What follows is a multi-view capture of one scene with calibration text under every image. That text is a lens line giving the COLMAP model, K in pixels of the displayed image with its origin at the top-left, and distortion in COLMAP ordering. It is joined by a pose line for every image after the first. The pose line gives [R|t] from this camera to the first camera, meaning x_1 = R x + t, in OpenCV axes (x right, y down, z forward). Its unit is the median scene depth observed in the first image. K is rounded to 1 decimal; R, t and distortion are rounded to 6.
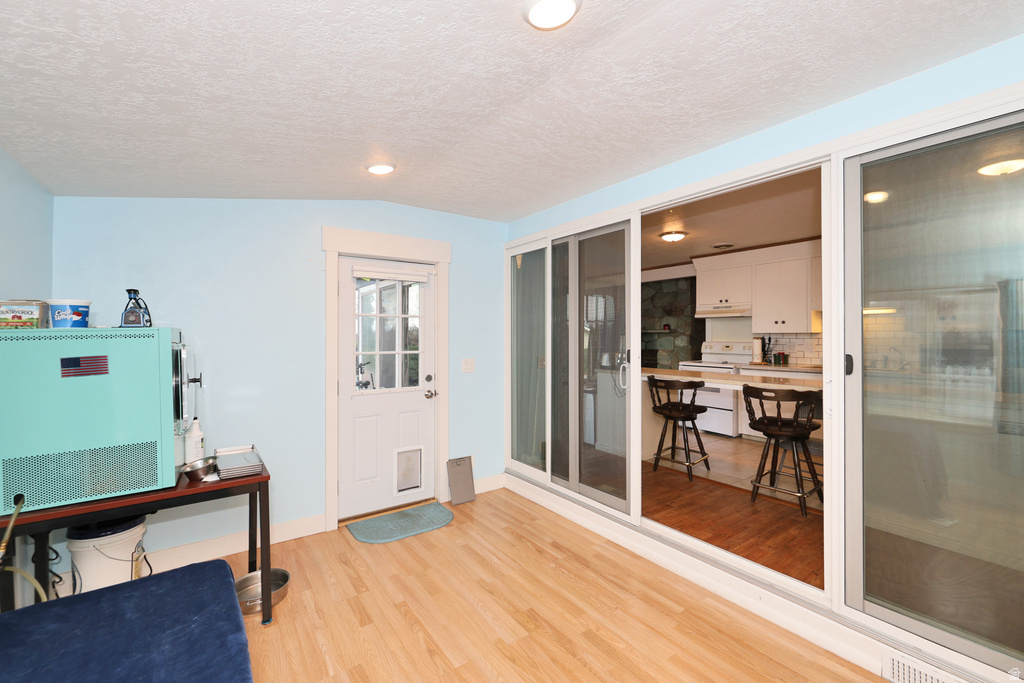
lens RADIAL K [[423.8, 0, 512.5], [0, 423.8, 337.8], [0, 0, 1]] dist [-0.013991, 0.000074]
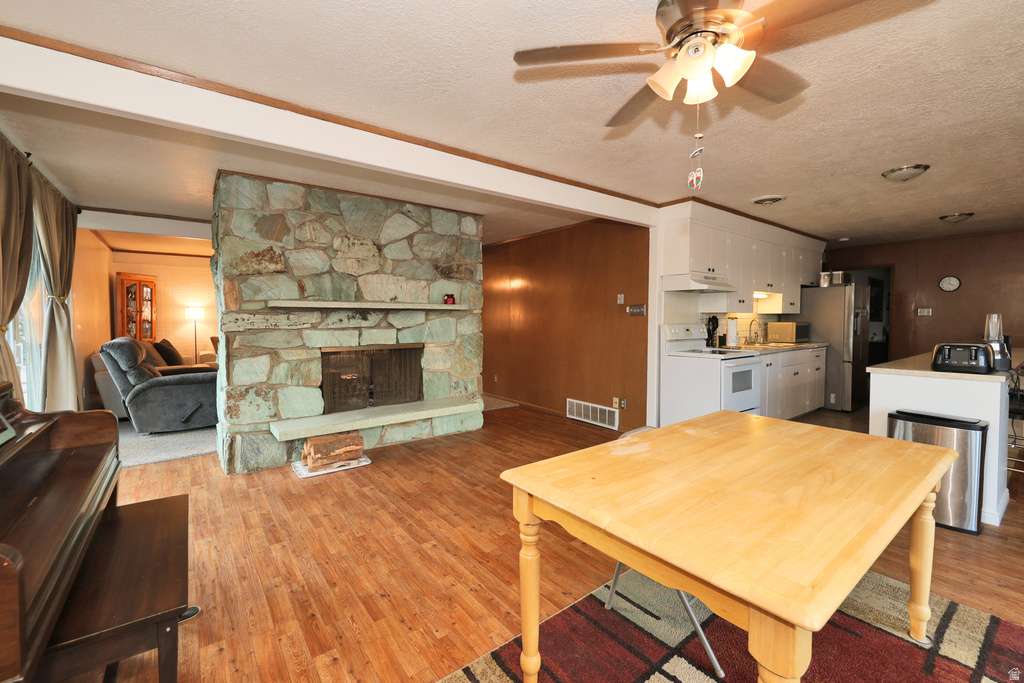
lens RADIAL K [[423.8, 0, 528.7], [0, 423.8, 330.2], [0, 0, 1]] dist [-0.013991, 0.000074]
pose [[-0.037549, -0.029349, 0.998864, -0.279991], [0.005331, 0.999549, 0.029570, -0.003199], [-0.999281, 0.006435, -0.037376, 1.498325]]
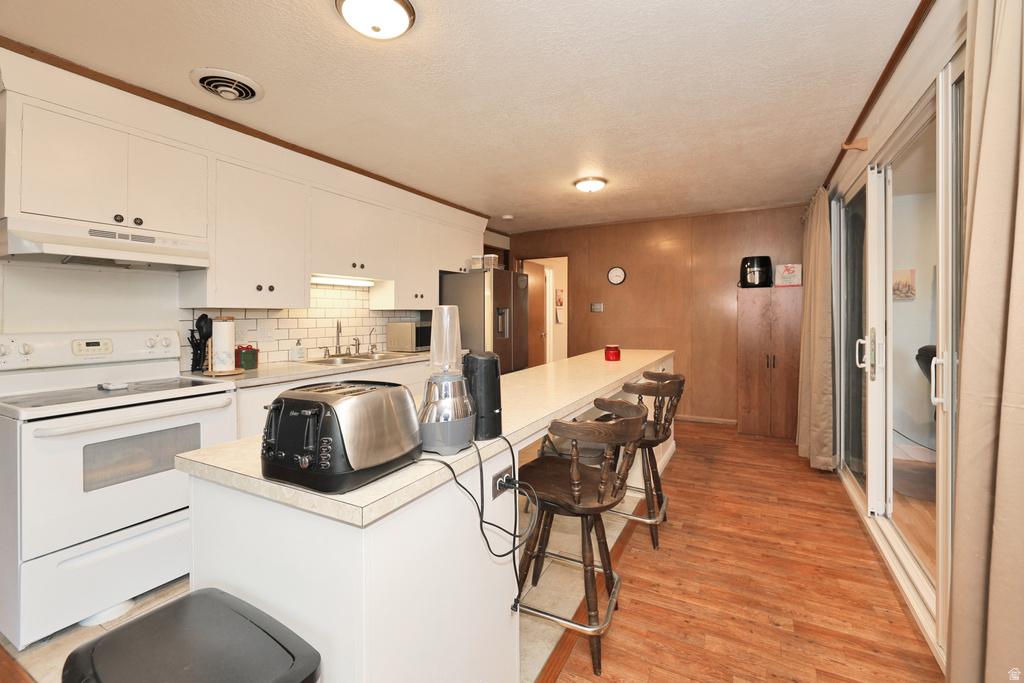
lens RADIAL K [[423.8, 0, 503.9], [0, 423.8, 320.1], [0, 0, 1]] dist [-0.013991, 0.000074]
pose [[-0.416000, -0.008988, 0.909320, 0.029284], [0.010630, 0.999835, 0.014746, -0.001223], [-0.909303, 0.015800, -0.415835, 0.941604]]
